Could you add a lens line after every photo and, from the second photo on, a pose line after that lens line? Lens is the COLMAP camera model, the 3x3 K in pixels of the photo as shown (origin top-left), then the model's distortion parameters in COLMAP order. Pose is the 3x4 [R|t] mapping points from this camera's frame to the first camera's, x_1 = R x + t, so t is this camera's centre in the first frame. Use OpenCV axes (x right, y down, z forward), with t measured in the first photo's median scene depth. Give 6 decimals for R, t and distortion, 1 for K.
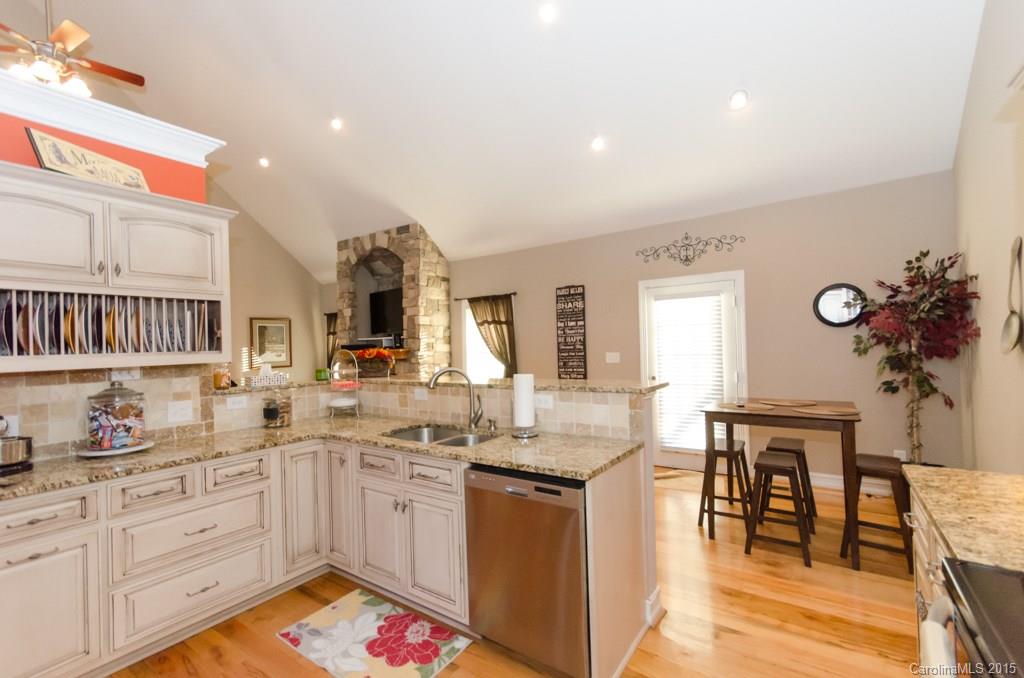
lens RADIAL K [[441.9, 0, 508.6], [0, 441.9, 344.2], [0, 0, 1]] dist [-0.000981, 0.000270]
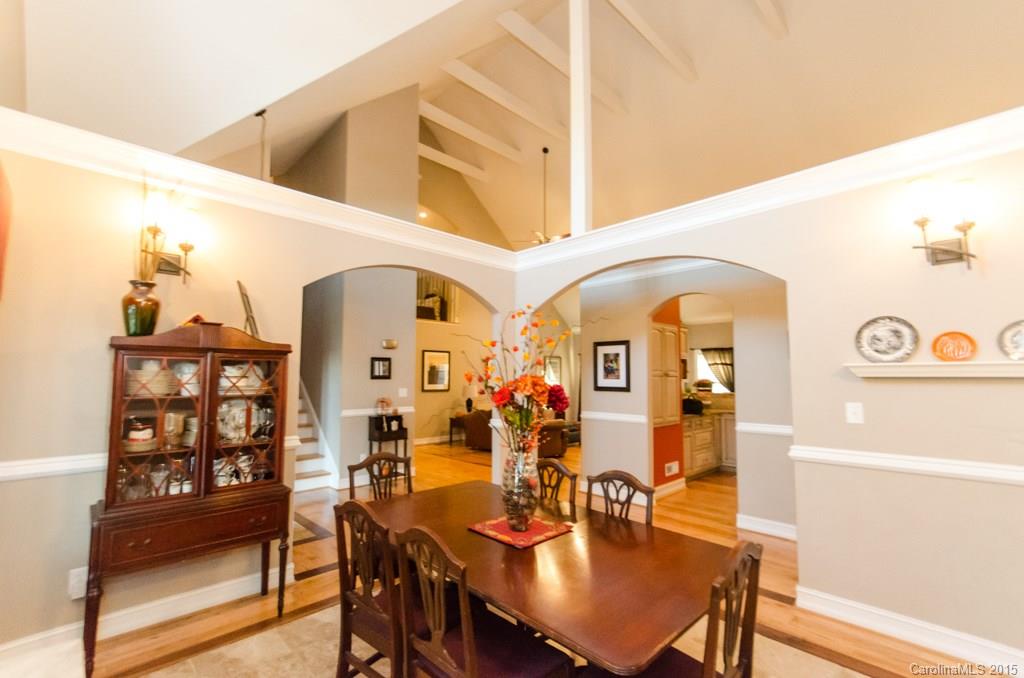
lens RADIAL K [[441.9, 0, 508.6], [0, 441.9, 344.2], [0, 0, 1]] dist [-0.000981, 0.000270]
pose [[0.984528, 0.020765, -0.173992, -0.502952], [-0.031345, 0.997808, -0.058280, -0.003196], [0.172400, 0.062832, 0.983021, -0.708199]]
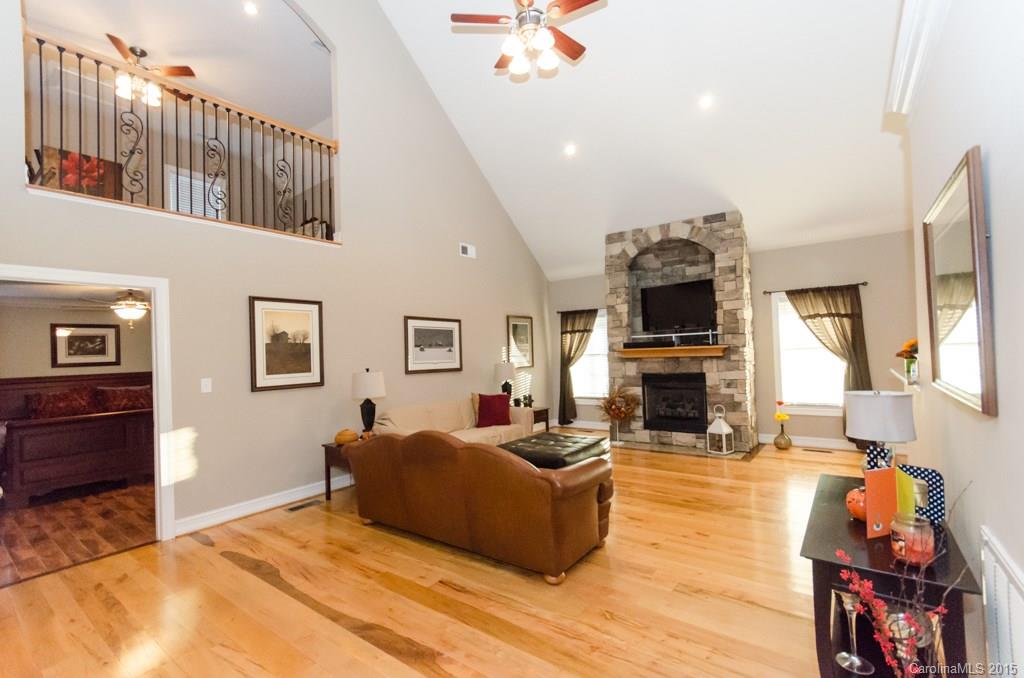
lens RADIAL K [[441.9, 0, 508.6], [0, 441.9, 344.2], [0, 0, 1]] dist [-0.000981, 0.000270]
pose [[0.999084, -0.005206, -0.042466, -0.634028], [0.004617, 0.999892, -0.013955, 0.018778], [0.042534, 0.013746, 0.999000, 0.049321]]
